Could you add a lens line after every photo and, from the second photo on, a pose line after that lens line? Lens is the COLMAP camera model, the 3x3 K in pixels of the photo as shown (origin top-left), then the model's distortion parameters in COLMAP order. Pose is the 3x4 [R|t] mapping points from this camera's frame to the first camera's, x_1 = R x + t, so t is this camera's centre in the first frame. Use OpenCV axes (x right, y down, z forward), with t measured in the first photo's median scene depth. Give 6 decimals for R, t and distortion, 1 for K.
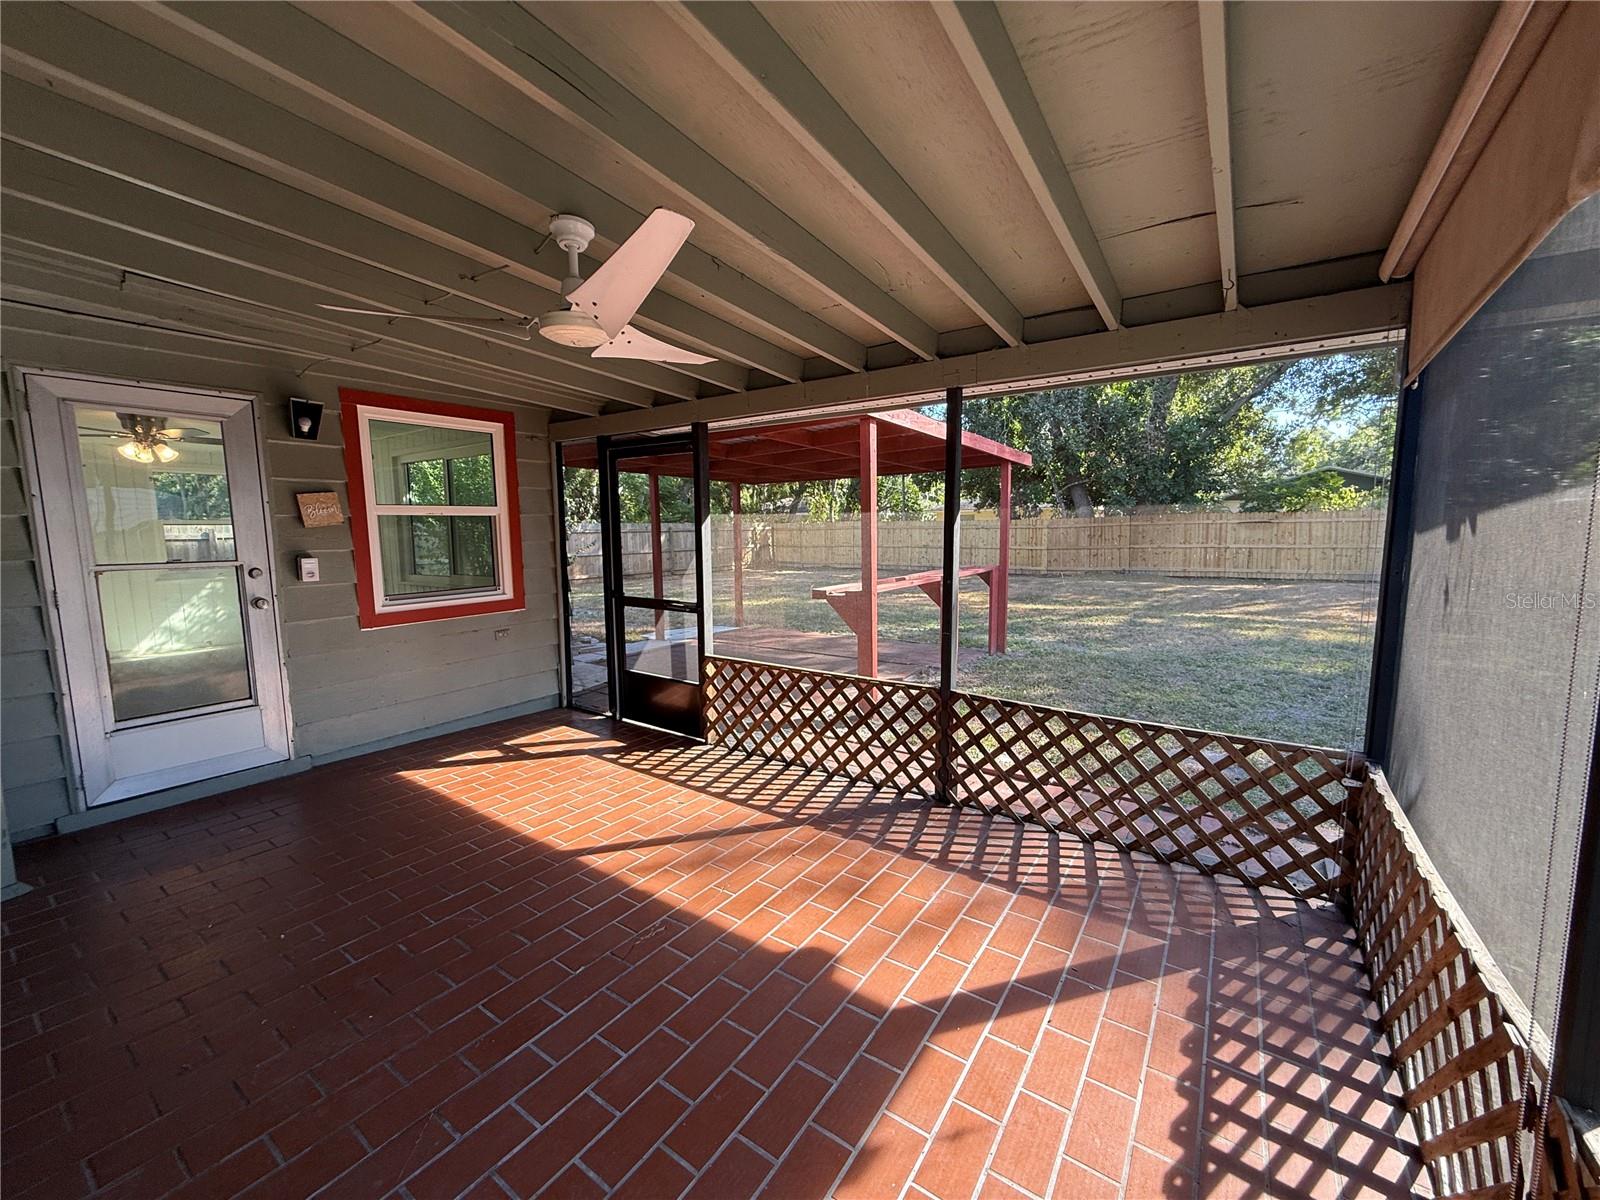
lens RADIAL K [[636.3, 0, 797.6], [0, 636.3, 605.7], [0, 0, 1]] dist [0.002090, 0.000243]
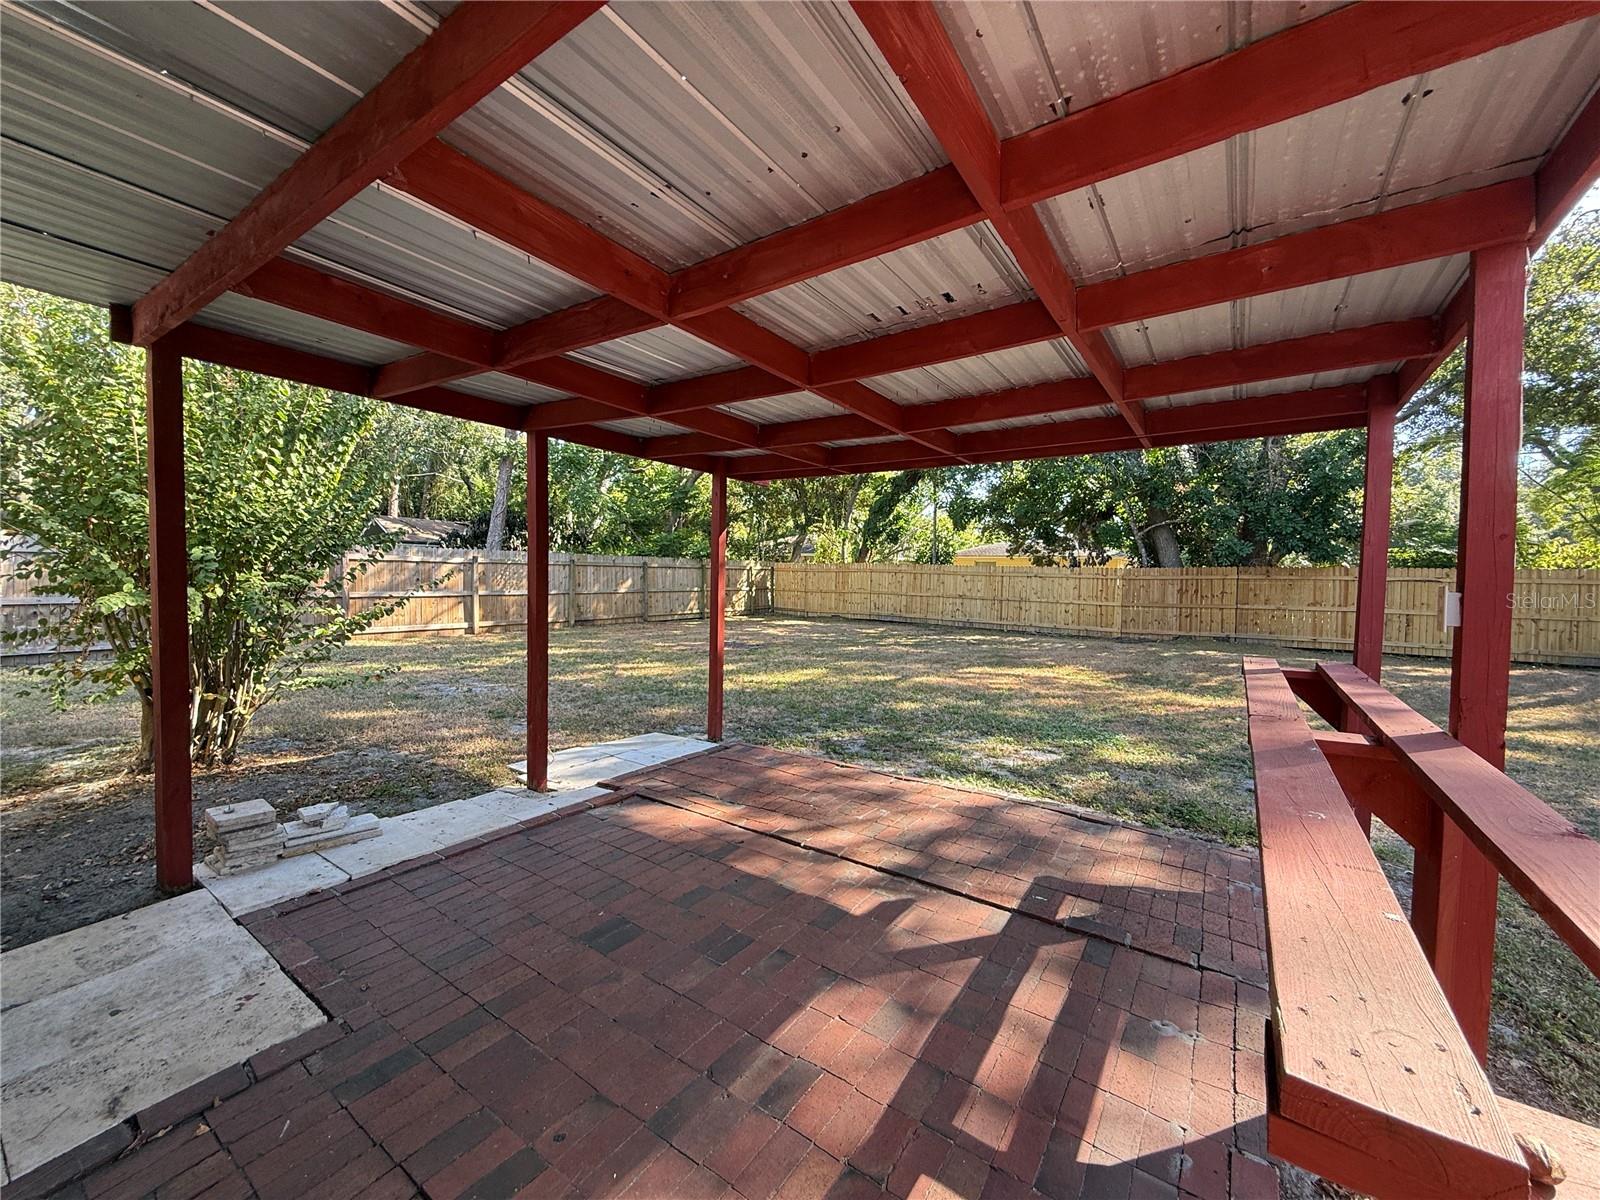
lens RADIAL K [[636.3, 0, 796.4], [0, 636.3, 604.0], [0, 0, 1]] dist [0.002090, 0.000243]
pose [[0.999203, 0.039713, -0.004004, -0.002110], [-0.039906, 0.995969, -0.080332, -0.012040], [0.000798, 0.080428, 0.996760, 0.212303]]
